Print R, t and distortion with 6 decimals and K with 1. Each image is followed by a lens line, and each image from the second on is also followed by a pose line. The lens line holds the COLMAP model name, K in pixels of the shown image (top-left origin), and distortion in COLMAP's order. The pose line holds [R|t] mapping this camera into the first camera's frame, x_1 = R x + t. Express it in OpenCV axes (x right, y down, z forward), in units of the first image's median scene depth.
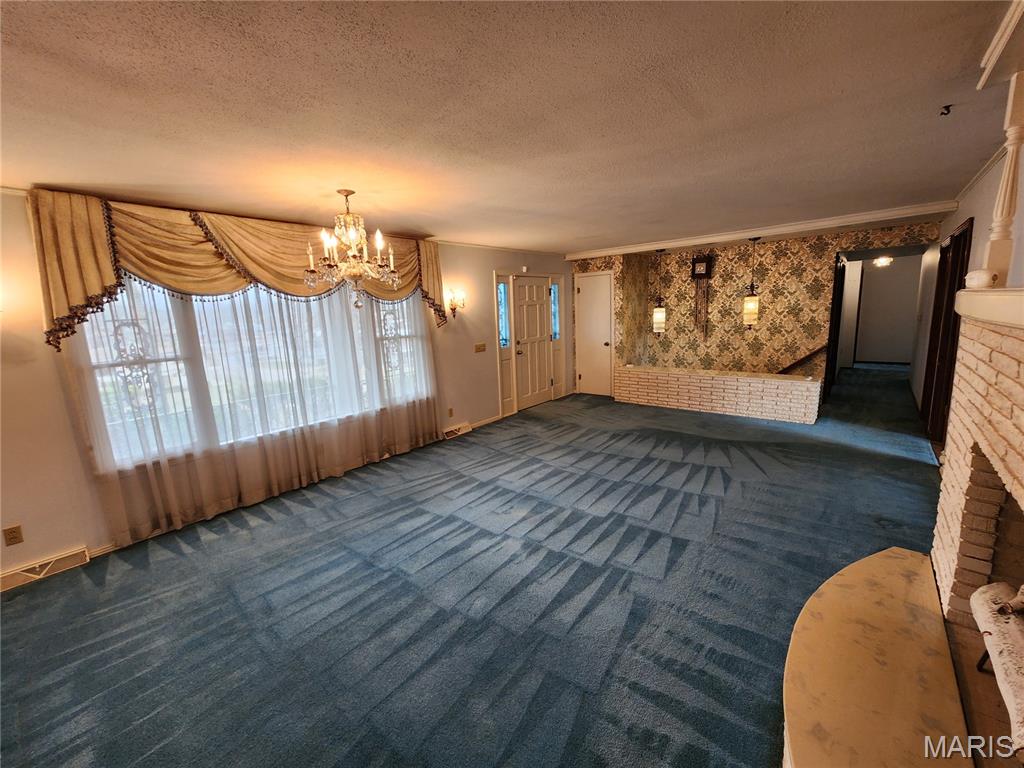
lens RADIAL K [[412.0, 0, 507.6], [0, 412.0, 386.4], [0, 0, 1]] dist [0.008712, -0.000576]
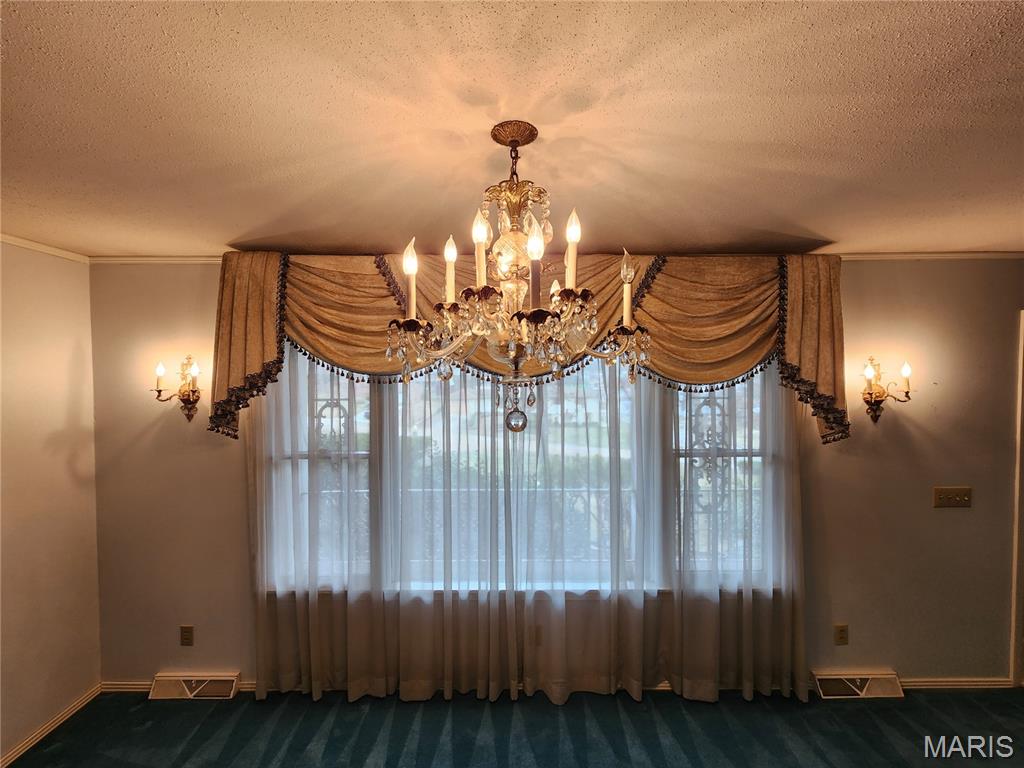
lens RADIAL K [[412.0, 0, 505.5], [0, 412.0, 375.6], [0, 0, 1]] dist [0.008712, -0.000576]
pose [[0.646663, 0.059205, -0.760475, -0.061411], [-0.167107, 0.983760, -0.065510, -0.143869], [0.744246, 0.169443, 0.646055, 0.499760]]
